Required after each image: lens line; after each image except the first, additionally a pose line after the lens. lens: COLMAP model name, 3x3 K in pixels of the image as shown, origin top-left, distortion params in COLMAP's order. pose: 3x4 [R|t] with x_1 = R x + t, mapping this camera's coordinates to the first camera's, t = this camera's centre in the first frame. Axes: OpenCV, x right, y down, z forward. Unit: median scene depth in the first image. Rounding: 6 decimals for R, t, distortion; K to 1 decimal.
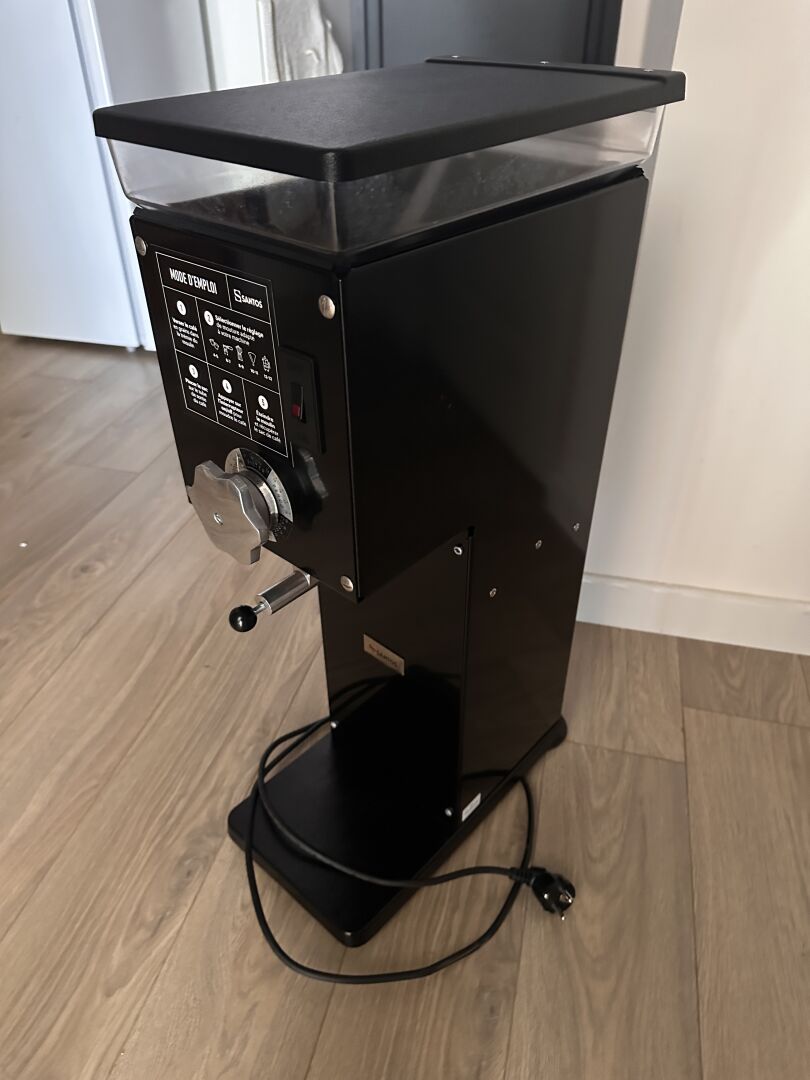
lens RADIAL K [[772.7, 0, 400.4], [0, 772.7, 546.8], [0, 0, 1]] dist [0.056072, -0.057559]
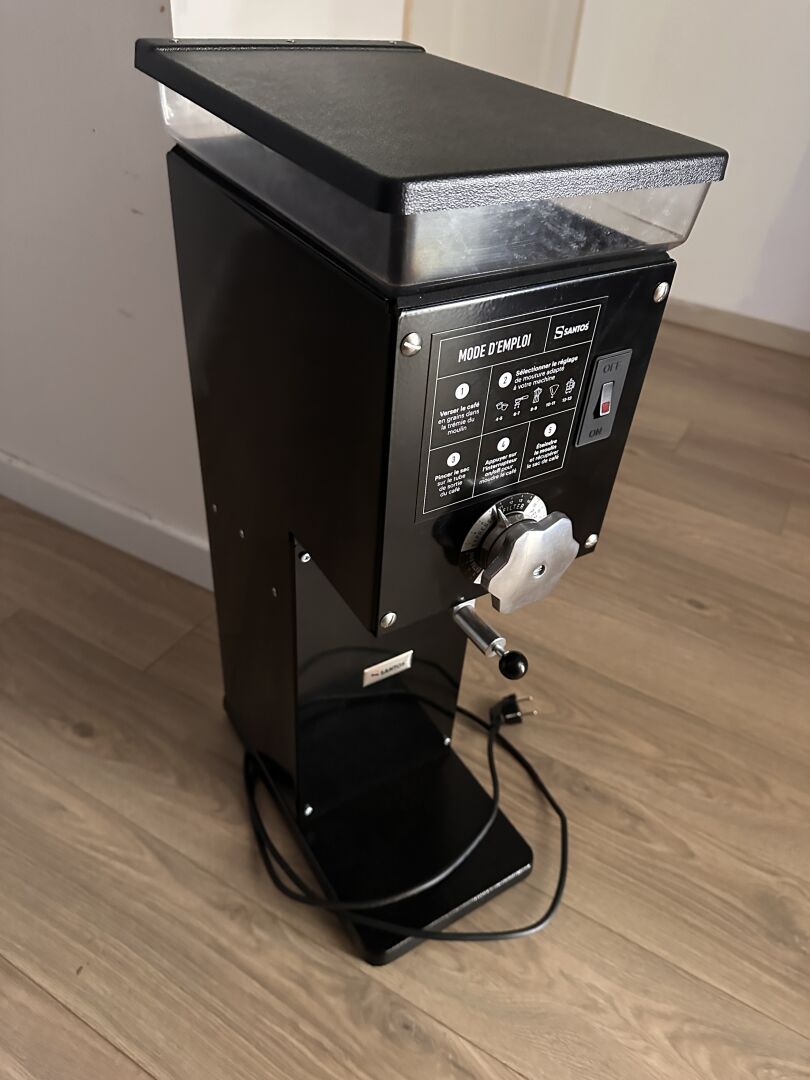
lens RADIAL K [[772.7, 0, 400.4], [0, 772.7, 546.8], [0, 0, 1]] dist [0.056072, -0.057559]
pose [[0.280455, -0.584898, 0.761077, -0.976275], [0.520797, 0.758766, 0.391210, -0.512274], [-0.806297, 0.286650, 0.517413, 0.639550]]
